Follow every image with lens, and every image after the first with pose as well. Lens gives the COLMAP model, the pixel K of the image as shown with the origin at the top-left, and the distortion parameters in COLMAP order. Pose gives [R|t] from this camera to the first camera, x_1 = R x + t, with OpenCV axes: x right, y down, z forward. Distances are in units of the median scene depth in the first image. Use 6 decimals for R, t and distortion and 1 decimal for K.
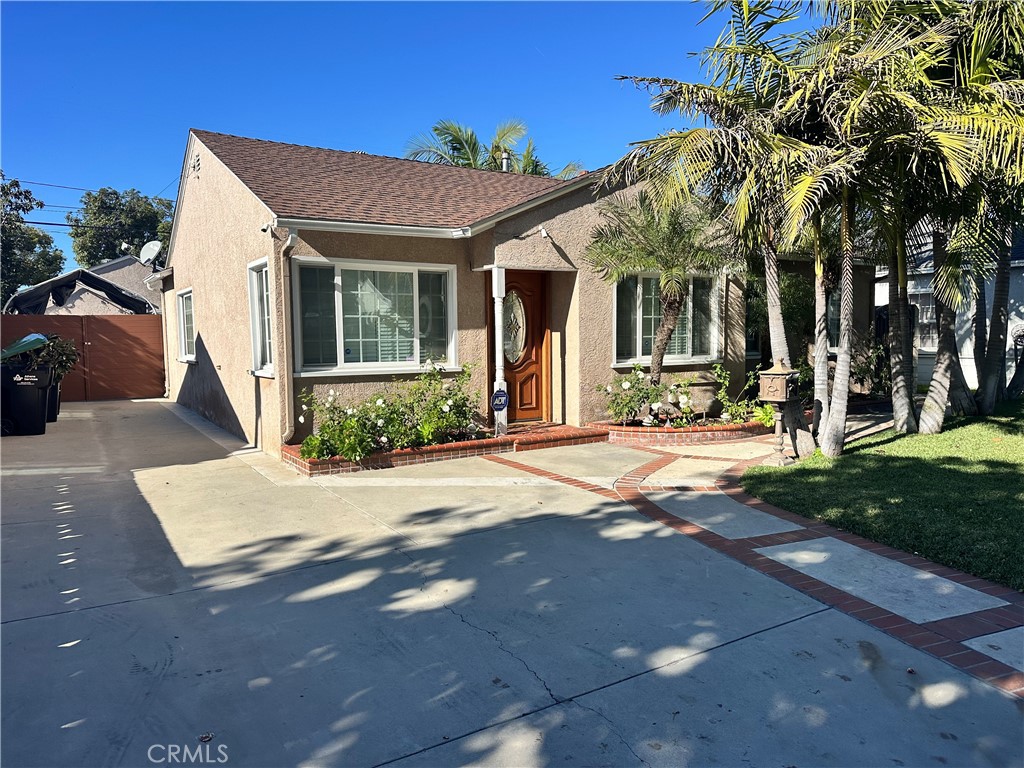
lens RADIAL K [[711.7, 0, 512.6], [0, 711.7, 389.4], [0, 0, 1]] dist [-0.002837, -0.000277]
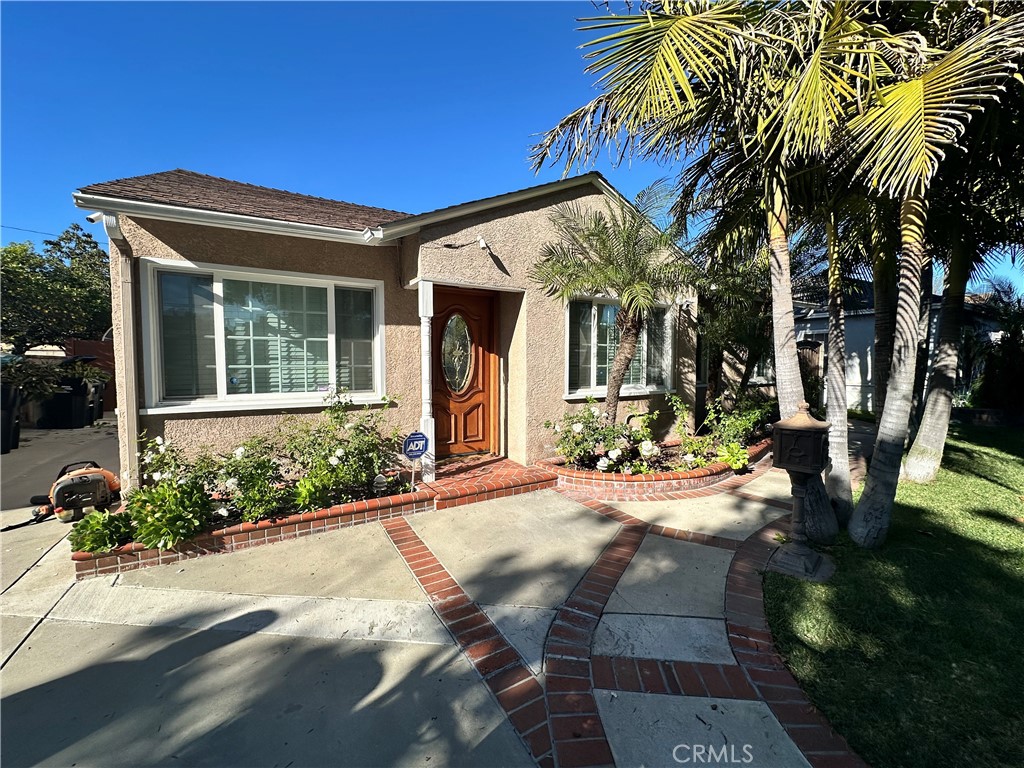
lens RADIAL K [[406.5, 0, 509.2], [0, 406.5, 375.8], [0, 0, 1]] dist [-0.001048, -0.000023]
pose [[0.999589, 0.014099, -0.024951, 0.089724], [-0.015024, 0.999191, -0.037296, -0.043206], [0.024405, 0.037656, 0.998993, 0.516573]]
